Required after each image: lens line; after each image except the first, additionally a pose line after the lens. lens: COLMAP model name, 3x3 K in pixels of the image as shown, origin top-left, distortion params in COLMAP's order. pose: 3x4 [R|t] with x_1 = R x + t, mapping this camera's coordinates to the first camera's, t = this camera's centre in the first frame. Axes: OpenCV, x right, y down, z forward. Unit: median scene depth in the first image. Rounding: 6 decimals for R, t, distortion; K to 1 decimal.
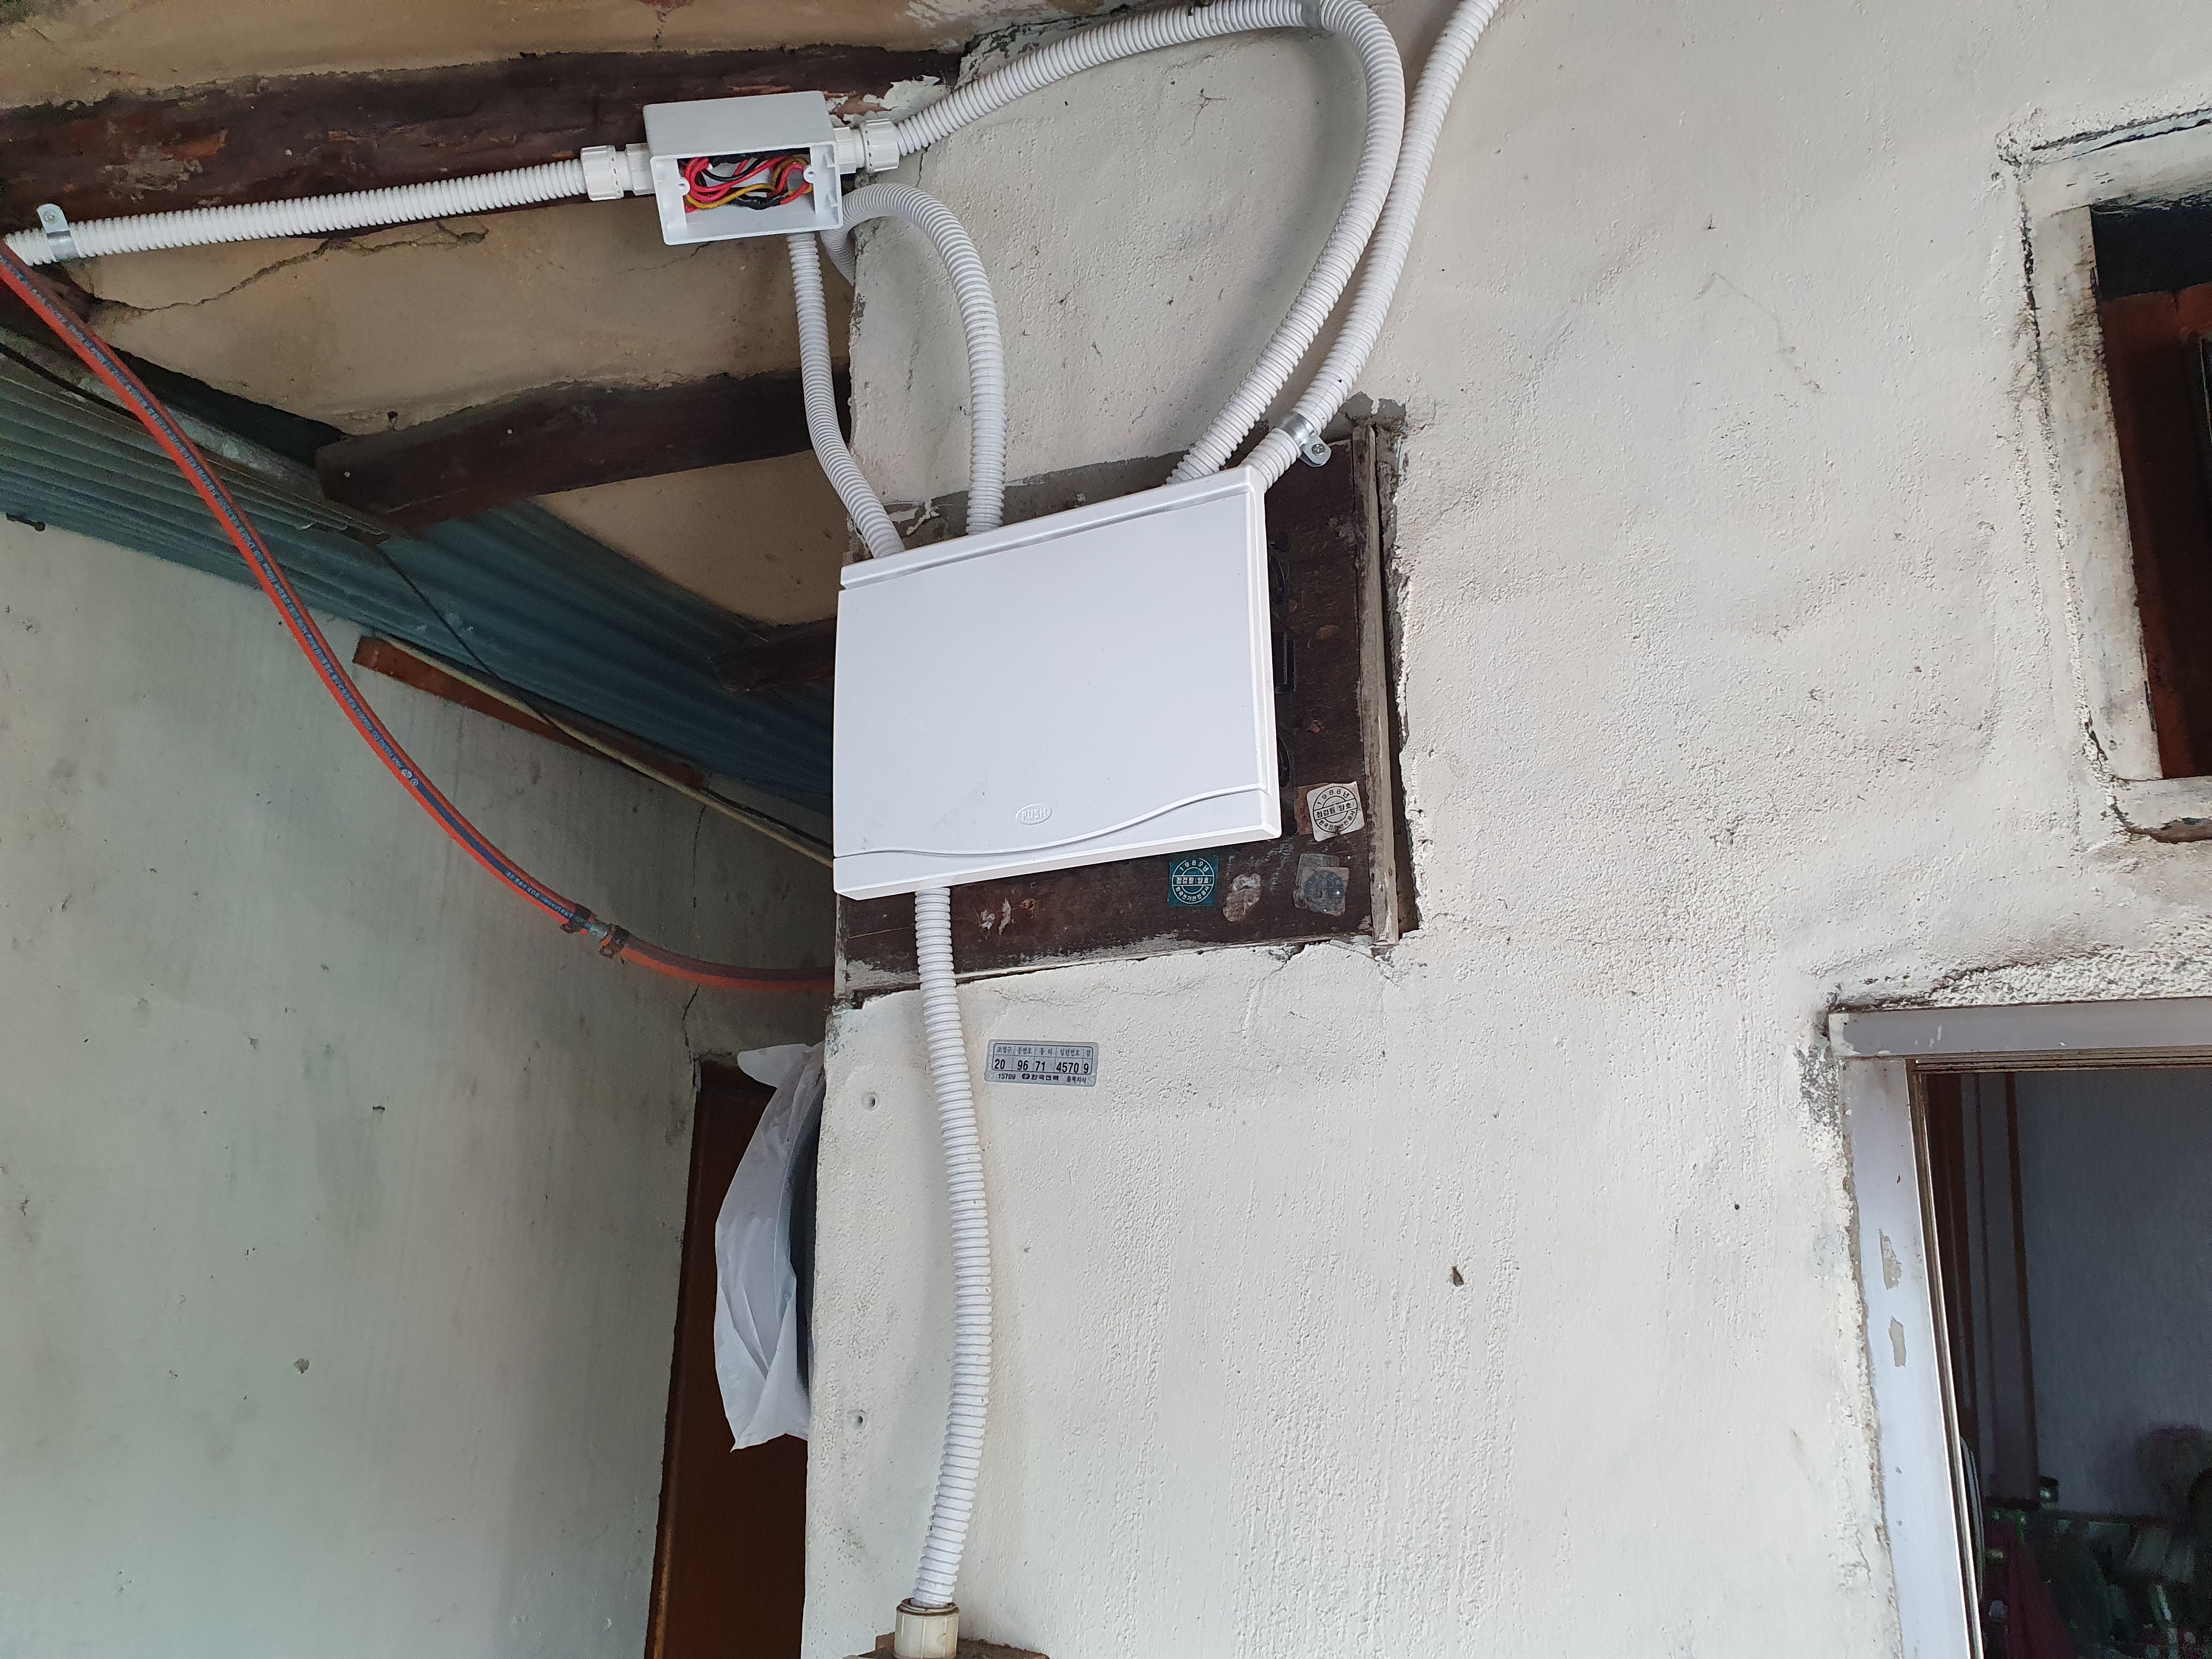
lens RADIAL K [[1712.6, 0, 1114.2], [0, 1712.6, 805.9], [0, 0, 1]] dist [0.053777, -0.031745]
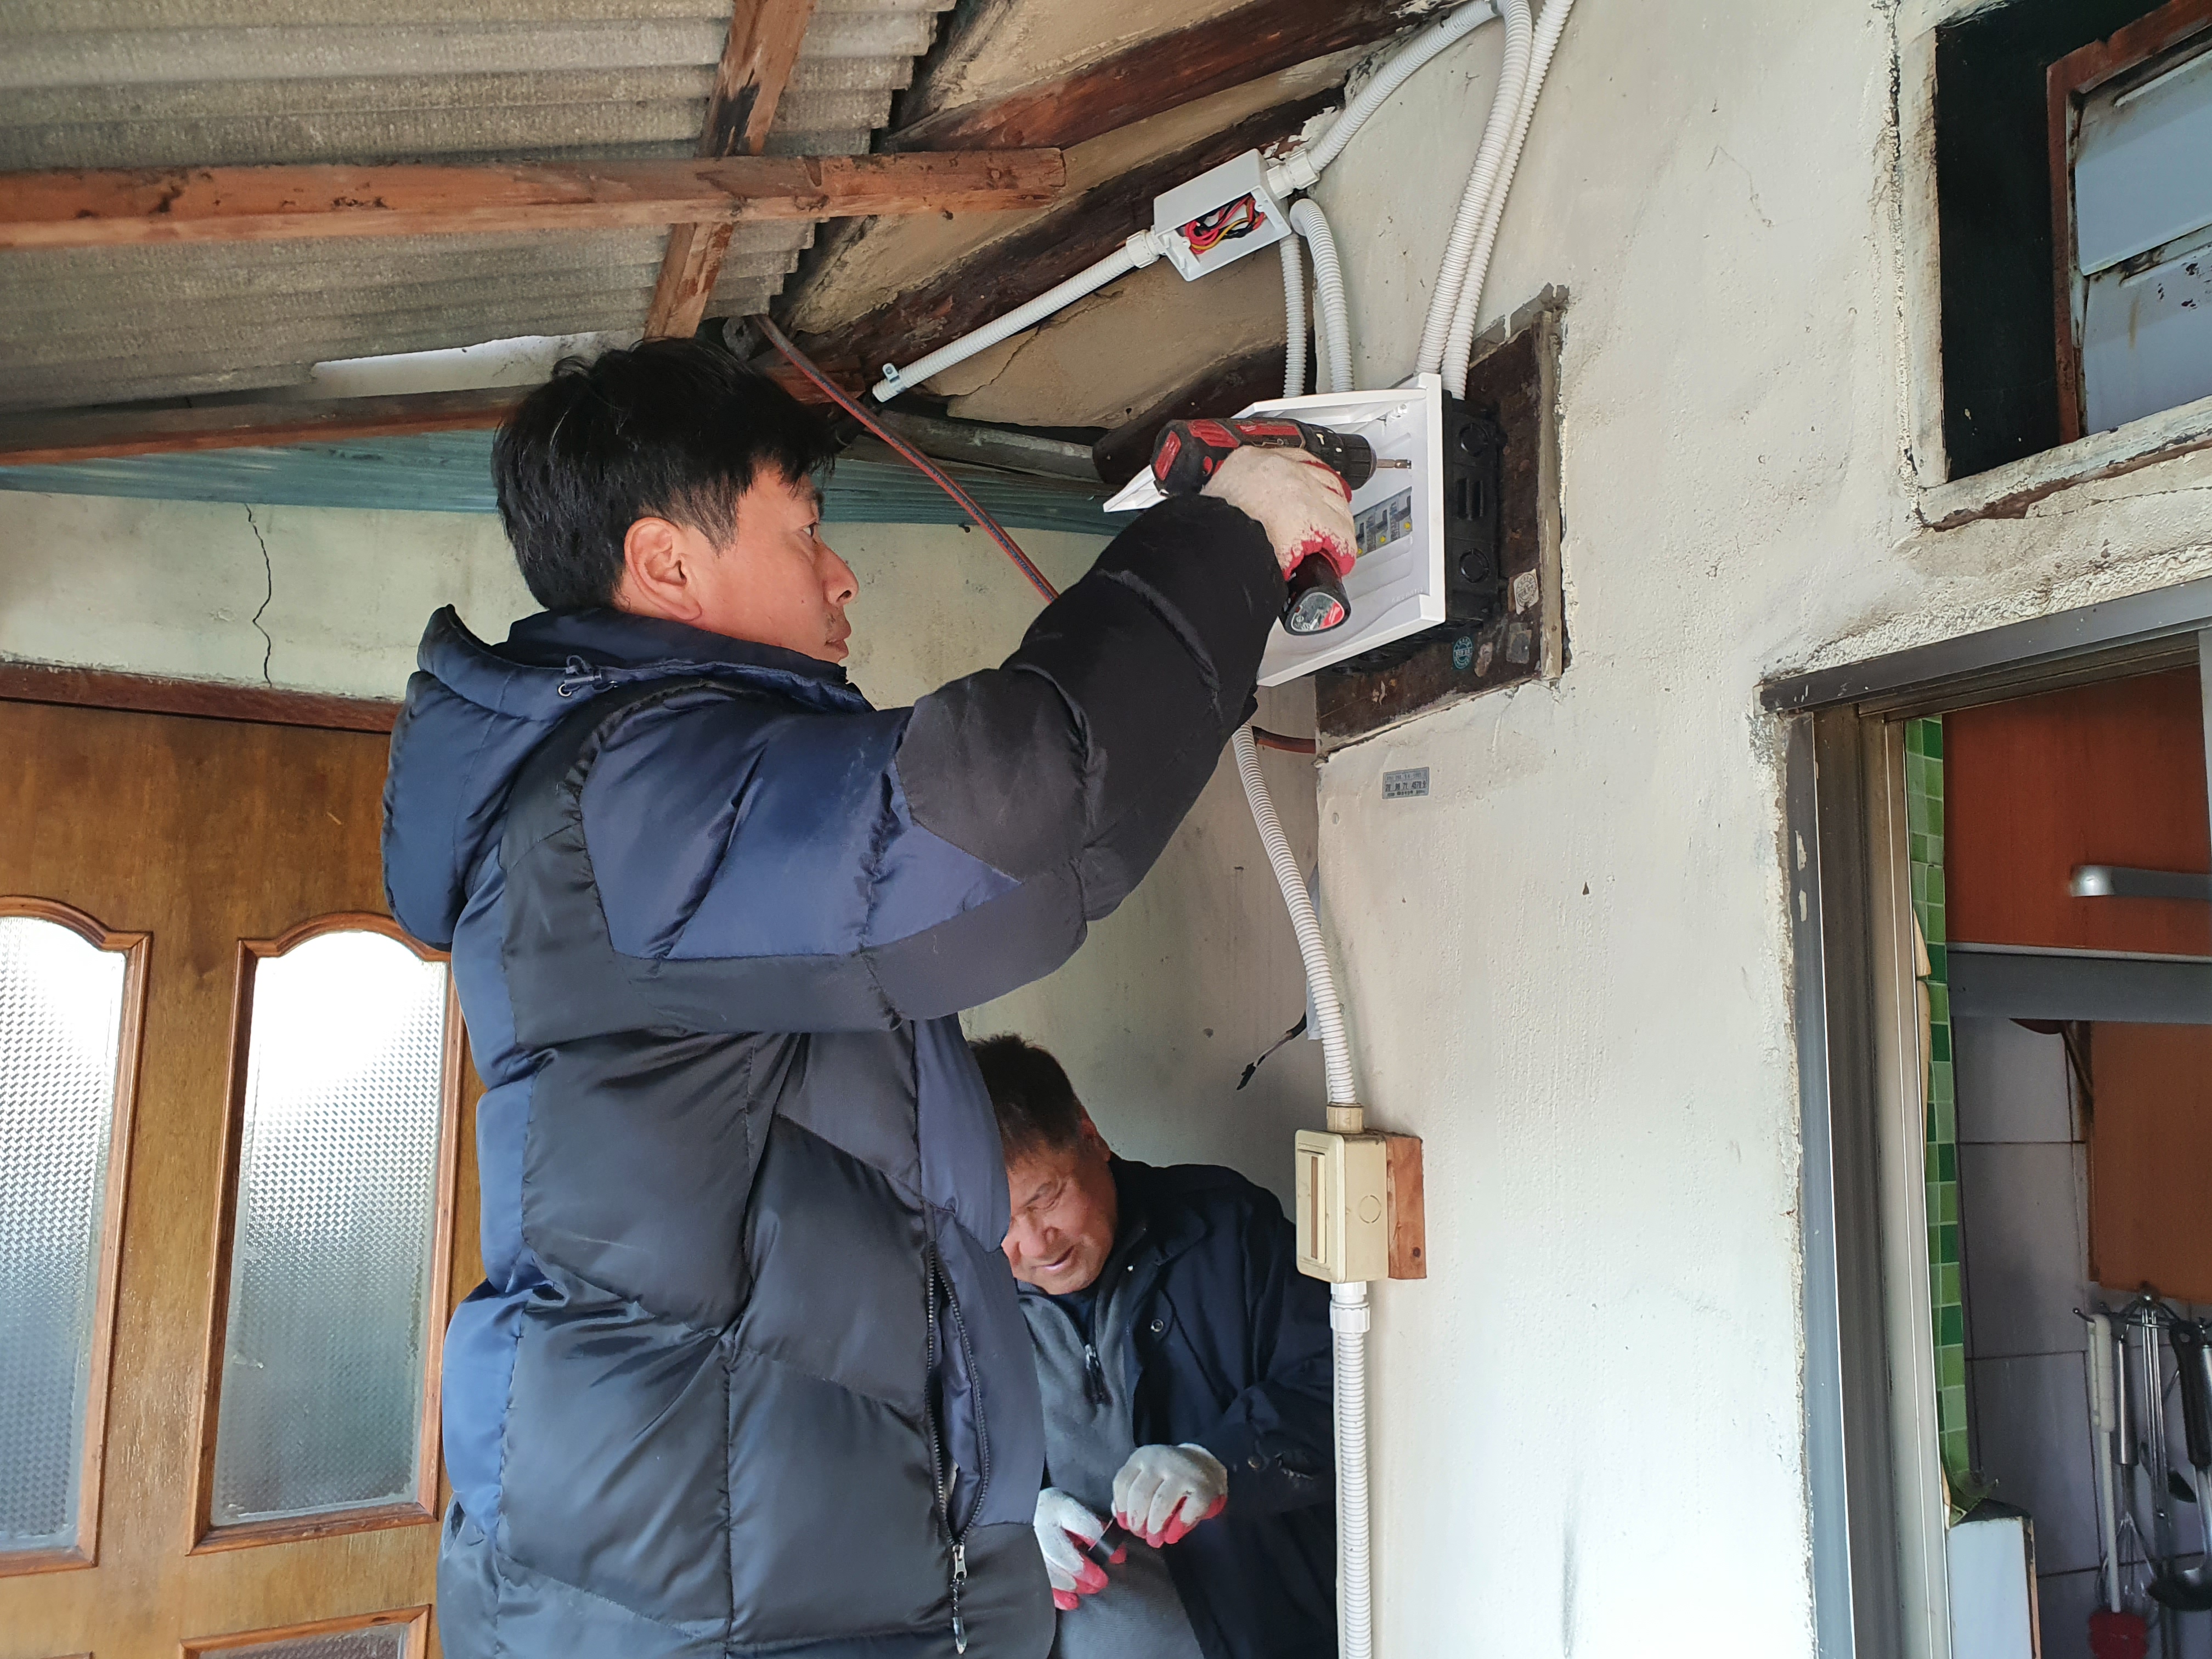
lens RADIAL K [[1705.3, 0, 1149.6], [0, 1705.3, 827.1], [0, 0, 1]] dist [-0.004349, 0.039373]
pose [[0.801398, -0.081793, -0.592513, 0.697517], [0.153297, 0.985606, 0.071284, 0.046799], [0.578154, -0.147957, 0.802401, -0.369054]]
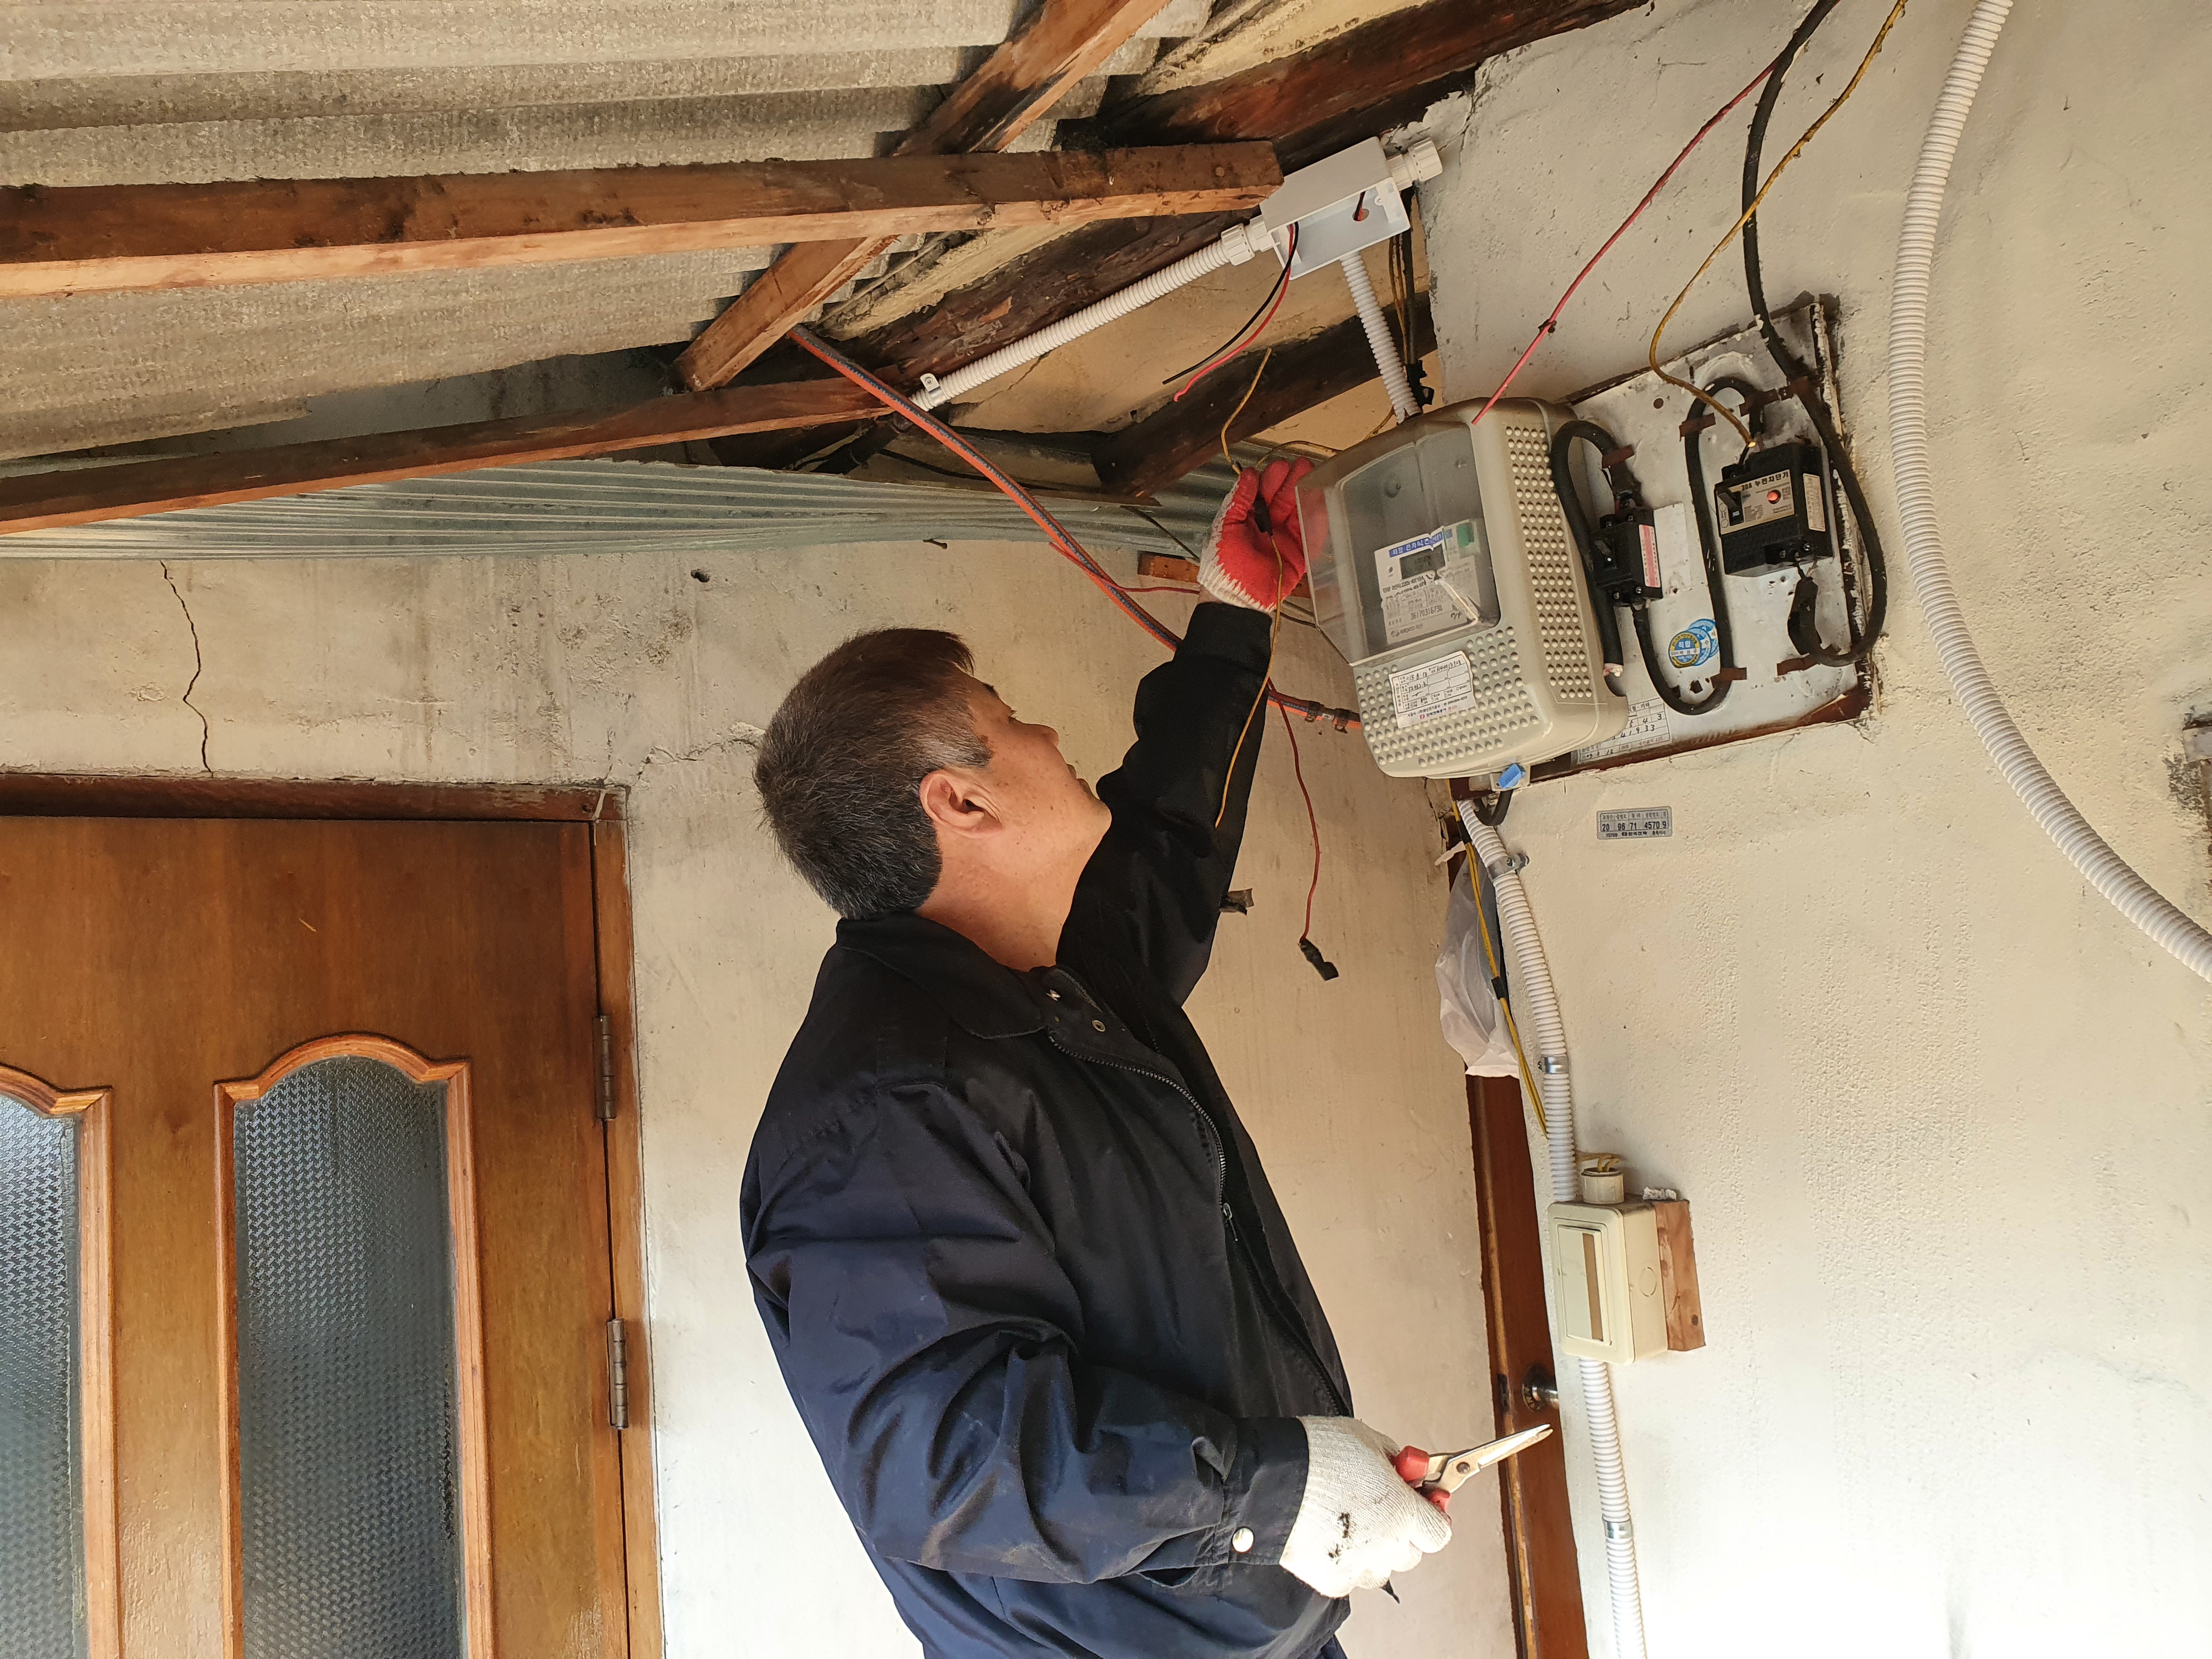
lens RADIAL K [[1685.7, 0, 1106.0], [0, 1685.7, 829.5], [0, 0, 1]] dist [0.000323, 0.001929]
pose [[0.887485, -0.124517, -0.443696, 0.197973], [0.199871, 0.971539, 0.127133, -0.116971], [0.415238, -0.201511, 0.887114, -0.450681]]
